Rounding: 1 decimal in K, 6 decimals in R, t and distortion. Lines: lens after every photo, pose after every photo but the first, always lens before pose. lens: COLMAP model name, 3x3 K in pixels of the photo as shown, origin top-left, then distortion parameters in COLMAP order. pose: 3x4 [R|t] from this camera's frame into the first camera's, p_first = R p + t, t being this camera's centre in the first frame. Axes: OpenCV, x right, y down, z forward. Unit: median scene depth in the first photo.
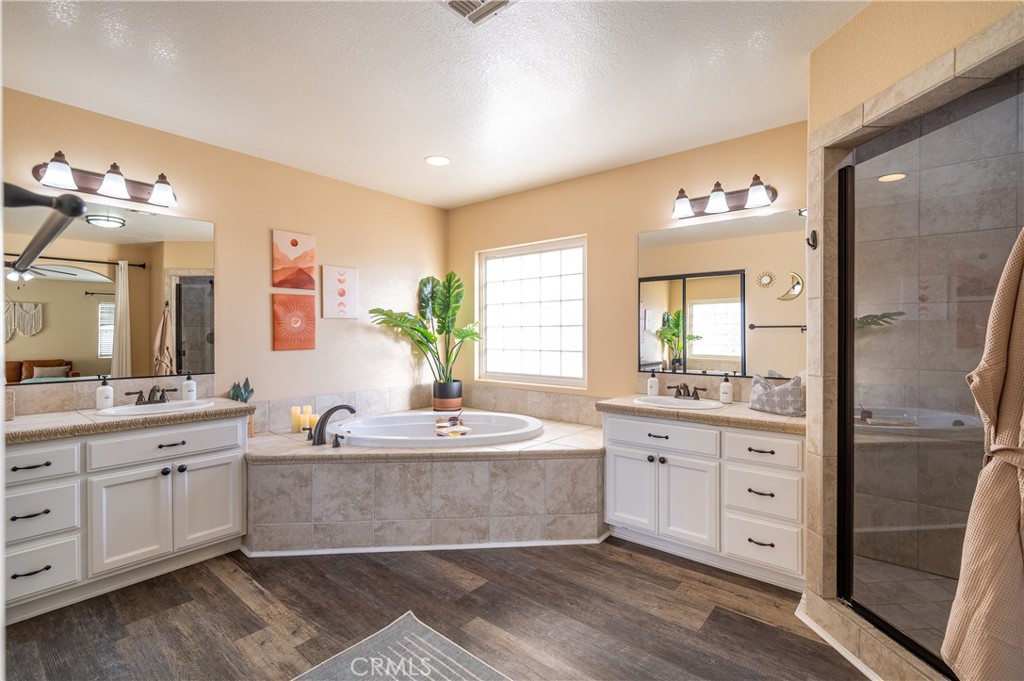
lens RADIAL K [[463.0, 0, 510.0], [0, 463.0, 336.4], [0, 0, 1]] dist [0.000242, -0.000618]
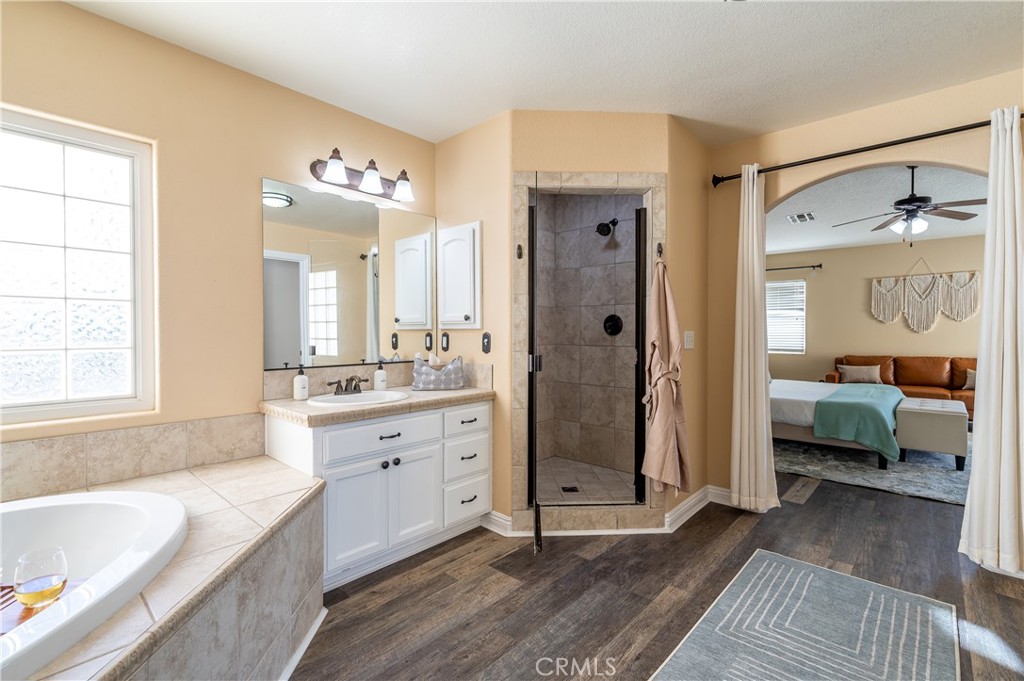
lens RADIAL K [[463.0, 0, 514.3], [0, 463.0, 336.4], [0, 0, 1]] dist [0.000242, -0.000618]
pose [[0.038330, -0.011411, 0.999200, -0.500741], [0.001191, 0.999935, 0.011373, 0.017404], [-0.999264, 0.000754, 0.038341, 0.686954]]
